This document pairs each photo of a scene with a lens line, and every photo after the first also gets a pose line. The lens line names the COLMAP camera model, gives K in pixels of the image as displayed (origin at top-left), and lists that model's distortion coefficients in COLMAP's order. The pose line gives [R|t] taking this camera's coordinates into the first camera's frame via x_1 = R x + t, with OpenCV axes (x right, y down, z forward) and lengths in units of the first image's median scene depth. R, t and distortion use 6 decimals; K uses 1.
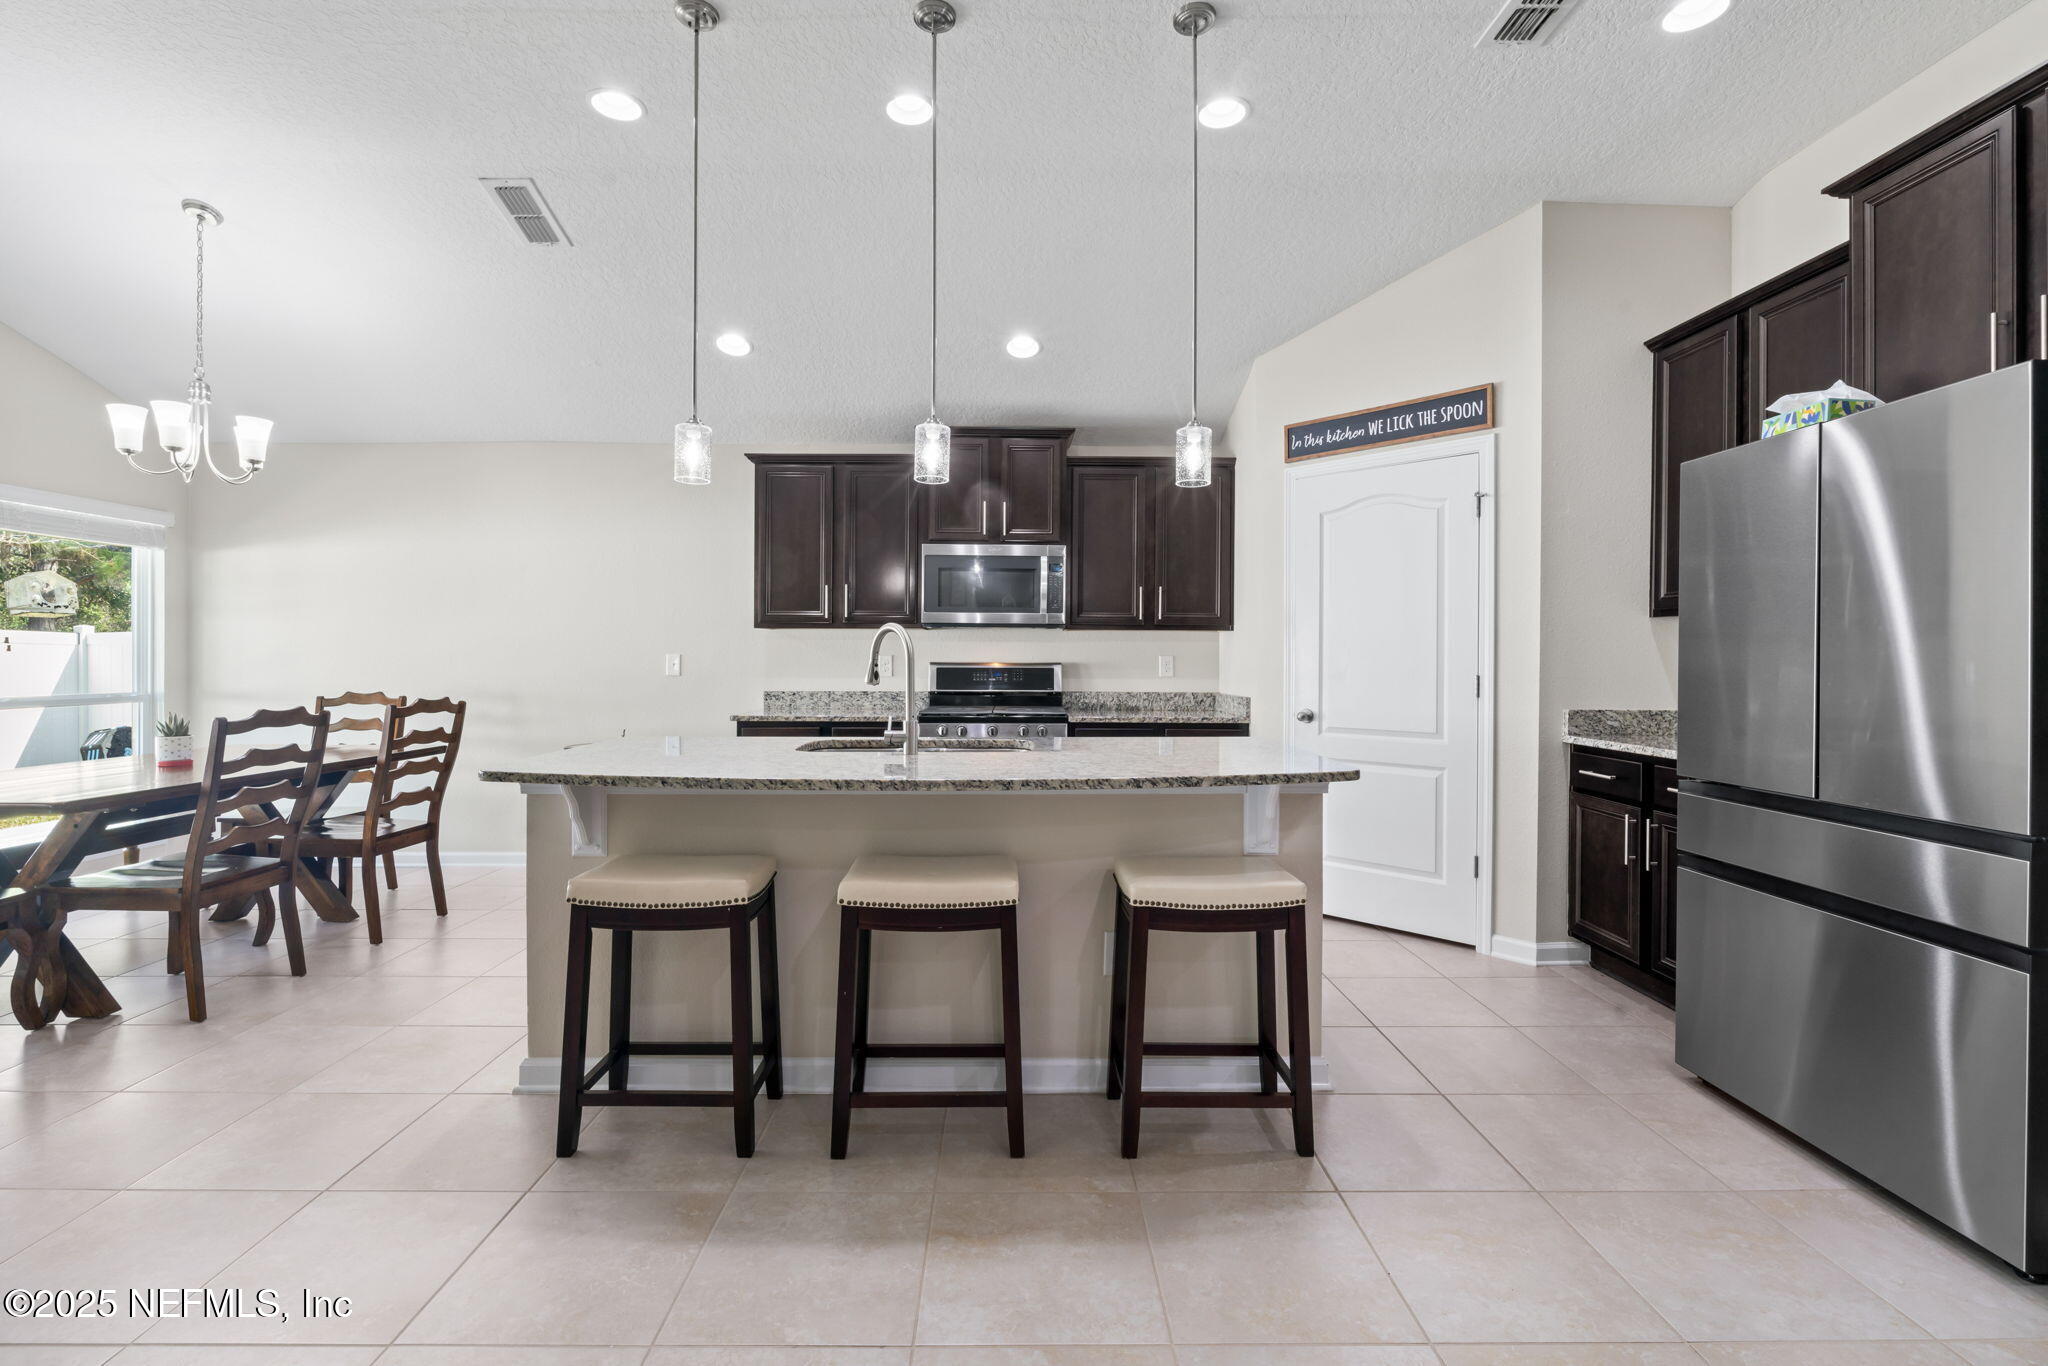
lens RADIAL K [[904.7, 0, 1025.8], [0, 904.7, 661.2], [0, 0, 1]] dist [-0.017607, -0.000231]
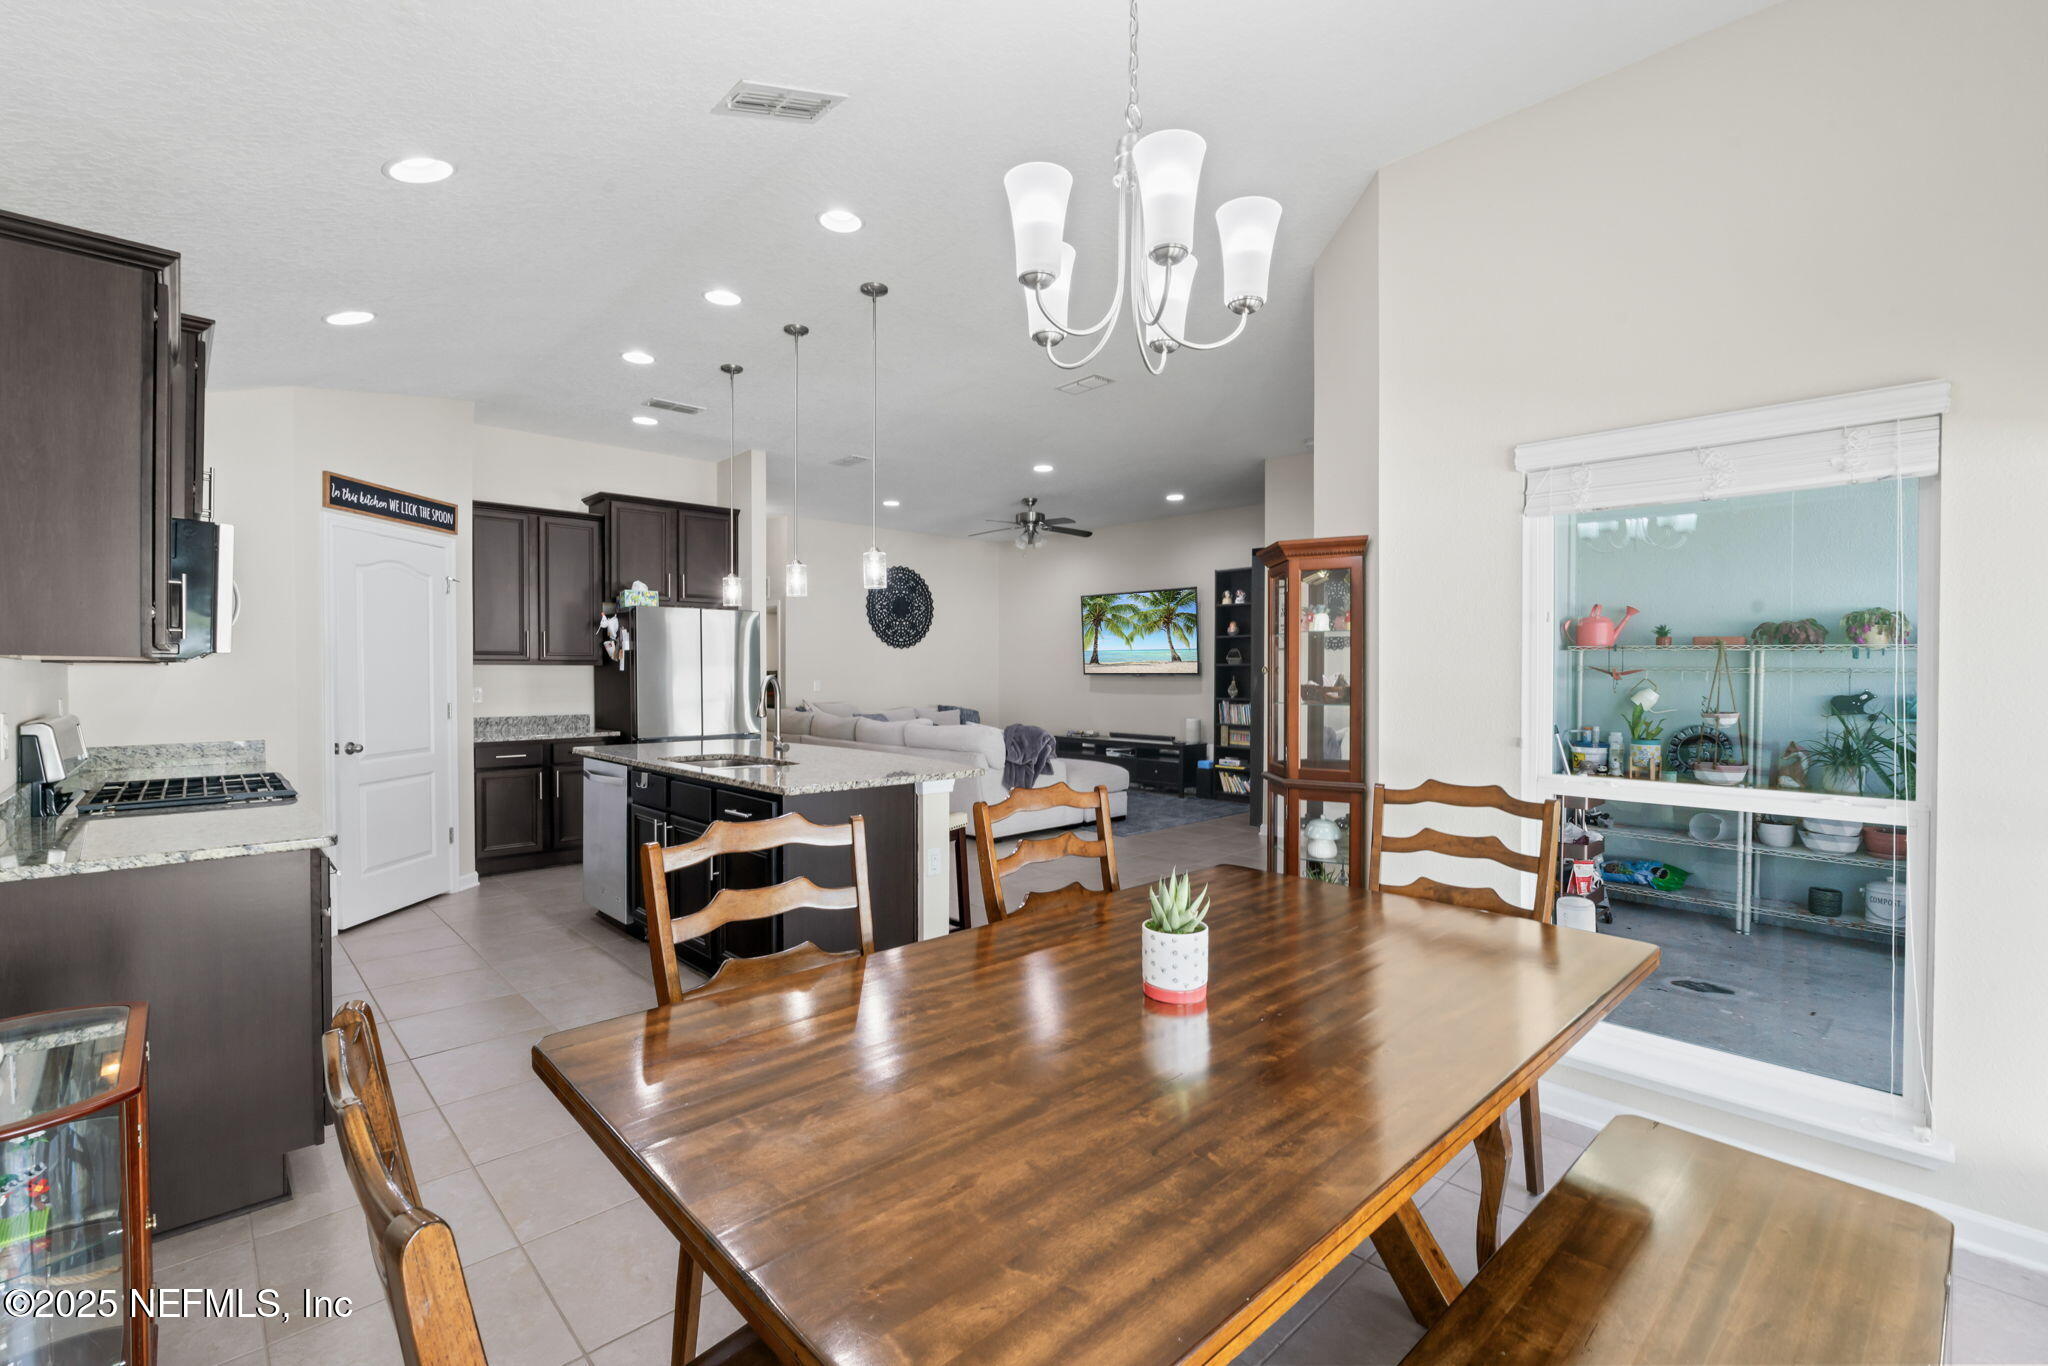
lens RADIAL K [[901.2, 0, 1013.9], [0, 901.2, 688.9], [0, 0, 1]] dist [-0.007241, -0.000744]
pose [[-0.672777, -0.012064, 0.739747, -0.939358], [0.003248, 0.999809, 0.019259, -0.025837], [-0.739838, 0.015359, -0.672610, 1.036885]]
